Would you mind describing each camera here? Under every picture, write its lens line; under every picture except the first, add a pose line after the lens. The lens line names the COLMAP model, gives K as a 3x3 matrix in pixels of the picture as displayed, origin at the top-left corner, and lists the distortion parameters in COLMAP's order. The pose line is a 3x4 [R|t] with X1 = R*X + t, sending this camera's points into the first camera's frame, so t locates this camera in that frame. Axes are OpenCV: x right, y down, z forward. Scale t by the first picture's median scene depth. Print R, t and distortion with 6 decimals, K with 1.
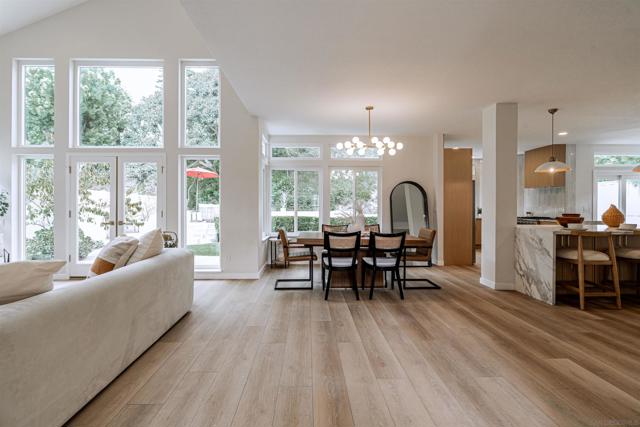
lens RADIAL K [[289.3, 0, 313.5], [0, 289.3, 209.4], [0, 0, 1]] dist [-0.003729, -0.000024]
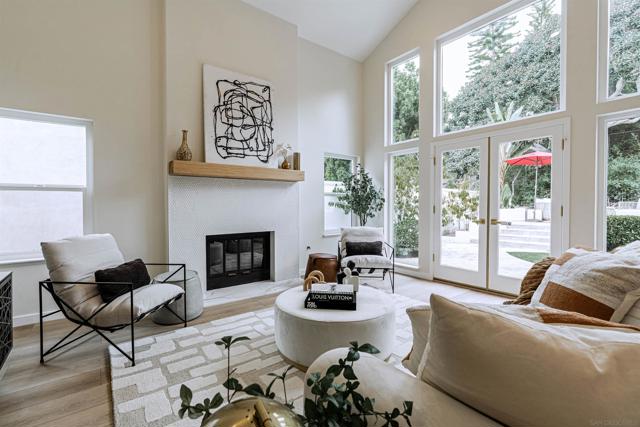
lens RADIAL K [[294.9, 0, 322.2], [0, 294.9, 210.3], [0, 0, 1]] dist [0.000411, 0.000248]
pose [[0.608674, 0.014520, -0.793287, -0.352363], [-0.002729, 0.999865, 0.016207, 0.005352], [0.793416, -0.007699, 0.608632, 0.165473]]
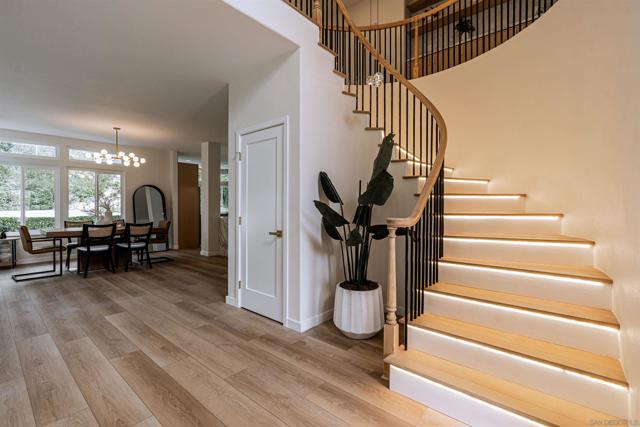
lens RADIAL K [[289.3, 0, 313.5], [0, 289.3, 209.4], [0, 0, 1]] dist [-0.003729, -0.000024]
pose [[0.666410, -0.006684, 0.745555, -0.185831], [0.003943, 0.999977, 0.005440, 0.006817], [-0.745575, -0.000686, 0.666421, -0.516671]]
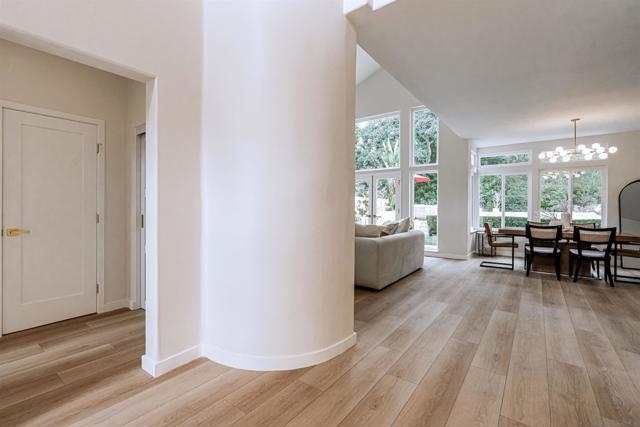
lens RADIAL K [[289.3, 0, 313.5], [0, 289.3, 209.4], [0, 0, 1]] dist [-0.003729, -0.000024]
pose [[0.778583, 0.006559, -0.627507, 0.105541], [-0.008110, 0.999967, 0.000390, 0.013130], [0.627489, 0.004785, 0.778611, -0.550884]]
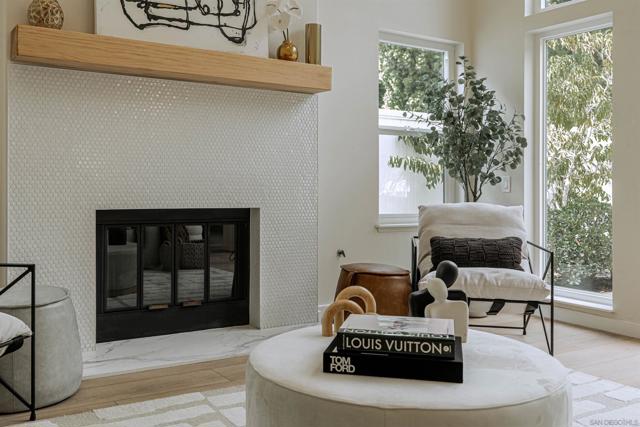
lens RADIAL K [[639.5, 0, 317.8], [0, 639.5, 187.0], [0, 0, 1]] dist [0.017781, -0.004779]
pose [[0.534917, -0.005917, -0.844884, -0.424254], [-0.006905, 0.999911, -0.011375, 0.068282], [0.844877, 0.011919, 0.534828, 0.224828]]
